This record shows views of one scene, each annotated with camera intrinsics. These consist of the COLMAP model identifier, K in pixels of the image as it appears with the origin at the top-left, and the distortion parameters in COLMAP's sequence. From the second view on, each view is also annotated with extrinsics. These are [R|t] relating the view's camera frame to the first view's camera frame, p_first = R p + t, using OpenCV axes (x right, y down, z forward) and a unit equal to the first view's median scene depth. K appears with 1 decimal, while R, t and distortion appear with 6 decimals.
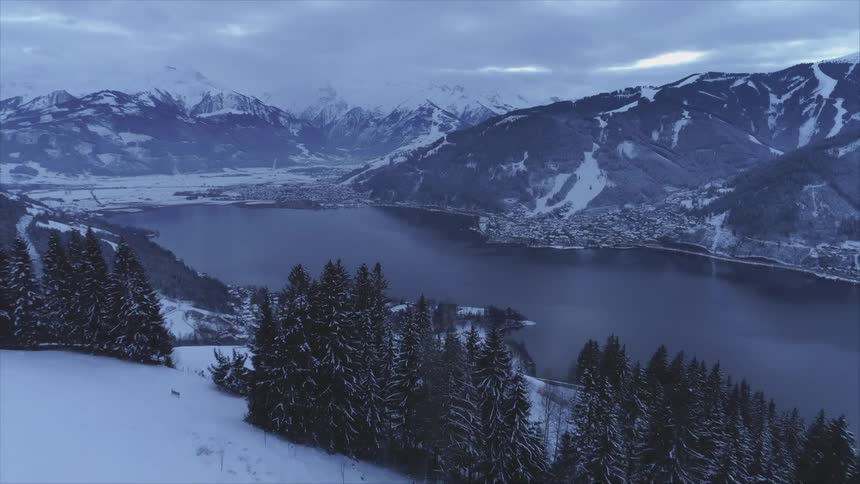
lens RADIAL K [[597.2, 0, 428.4], [0, 597.2, 241.7], [0, 0, 1]] dist [0.000938, -0.003398]
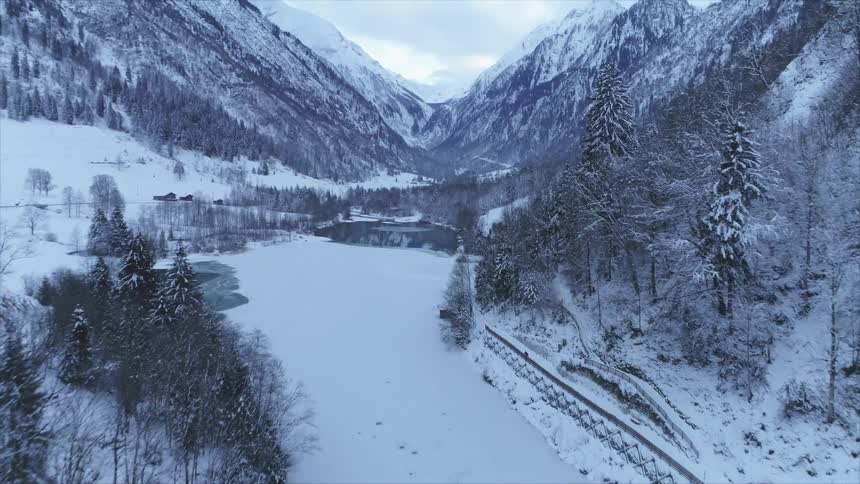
lens RADIAL K [[597.2, 0, 429.4], [0, 597.2, 243.1], [0, 0, 1]] dist [0.000938, -0.003398]
pose [[0.869795, 0.068302, -0.488663, -0.266155], [-0.092904, 0.995329, -0.026245, -0.392617], [0.484588, 0.068227, 0.872078, 2.579103]]
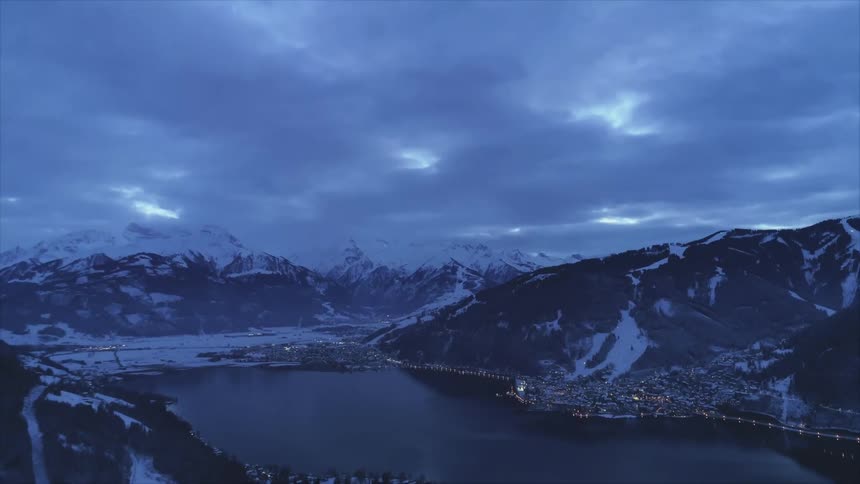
lens RADIAL K [[597.2, 0, 428.2], [0, 597.2, 245.6], [0, 0, 1]] dist [0.000938, -0.003398]
pose [[0.999263, -0.010835, -0.036822, -0.010553], [0.001220, 0.967813, -0.251668, -0.007505], [0.038364, 0.251438, 0.967113, 0.024493]]
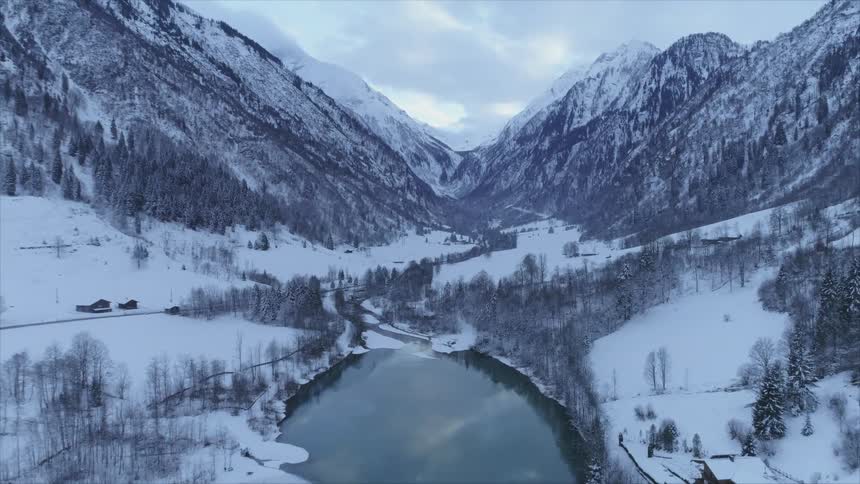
lens RADIAL K [[597.2, 0, 429.3], [0, 597.2, 243.0], [0, 0, 1]] dist [0.000938, -0.003398]
pose [[0.845973, 0.015385, -0.533003, -0.293857], [-0.080264, 0.991869, -0.098763, -0.406503], [0.527150, 0.126332, 0.840329, 2.618398]]
